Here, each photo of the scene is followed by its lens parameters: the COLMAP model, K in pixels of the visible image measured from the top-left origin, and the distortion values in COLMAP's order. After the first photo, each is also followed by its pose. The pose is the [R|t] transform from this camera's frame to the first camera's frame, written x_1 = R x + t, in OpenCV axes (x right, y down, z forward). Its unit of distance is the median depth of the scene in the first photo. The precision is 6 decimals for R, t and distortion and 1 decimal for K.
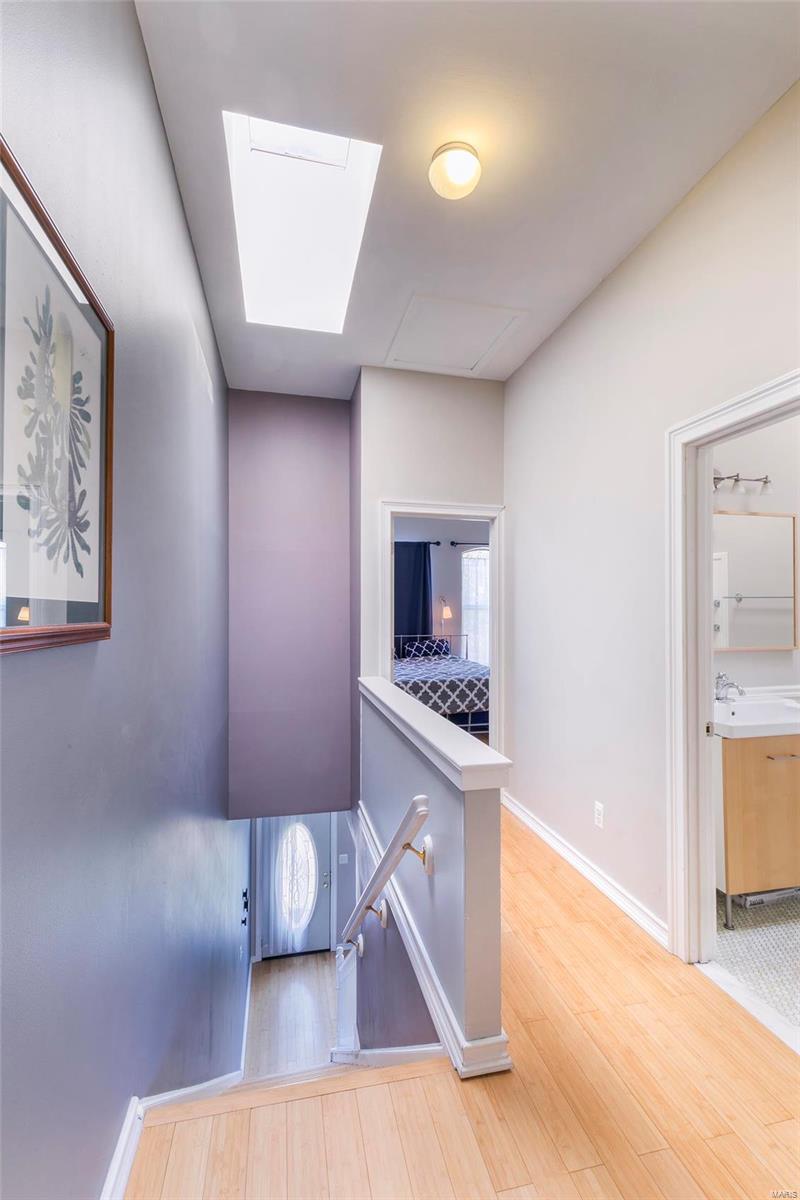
lens RADIAL K [[535.3, 0, 400.0], [0, 535.3, 600.0], [0, 0, 1]] dist [0.003220, -0.000503]
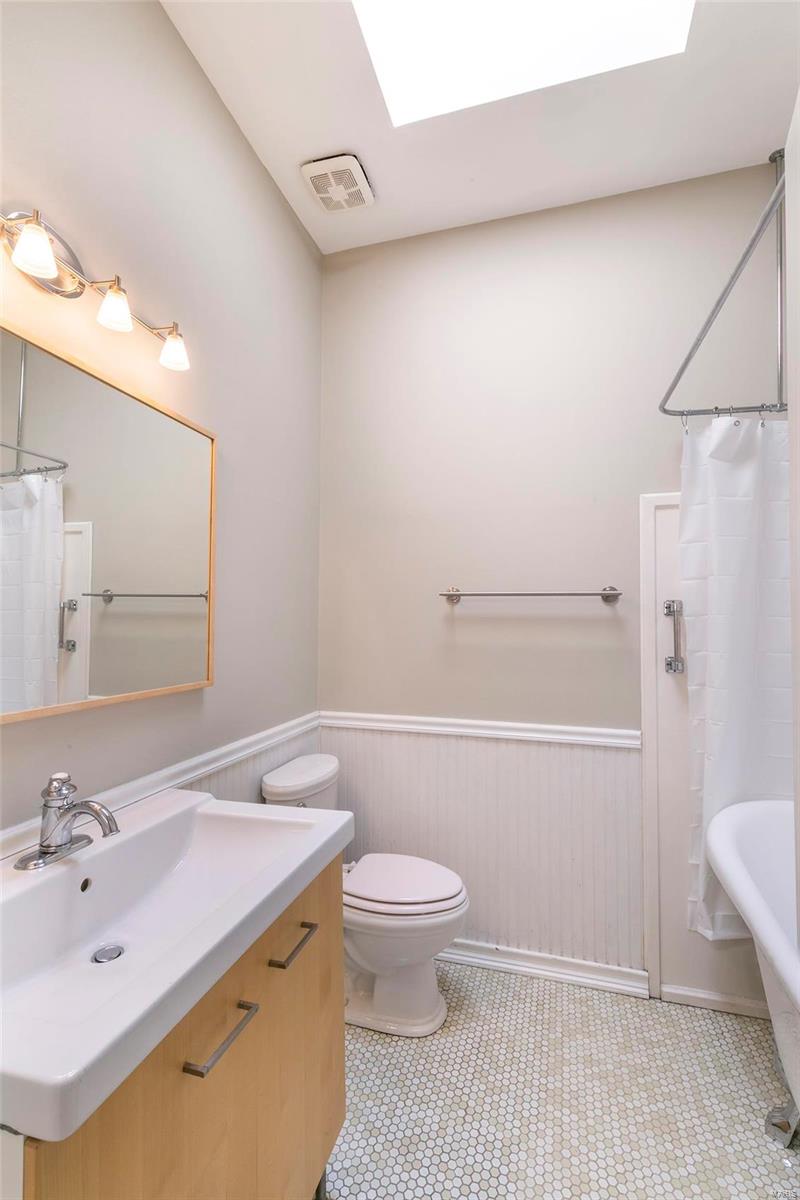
lens RADIAL K [[535.3, 0, 400.0], [0, 535.3, 600.0], [0, 0, 1]] dist [0.003220, -0.000503]
pose [[0.483652, 0.039927, 0.874349, 0.437909], [-0.016983, 0.999199, -0.036234, 0.027545], [-0.875096, 0.002675, 0.483942, 0.697852]]
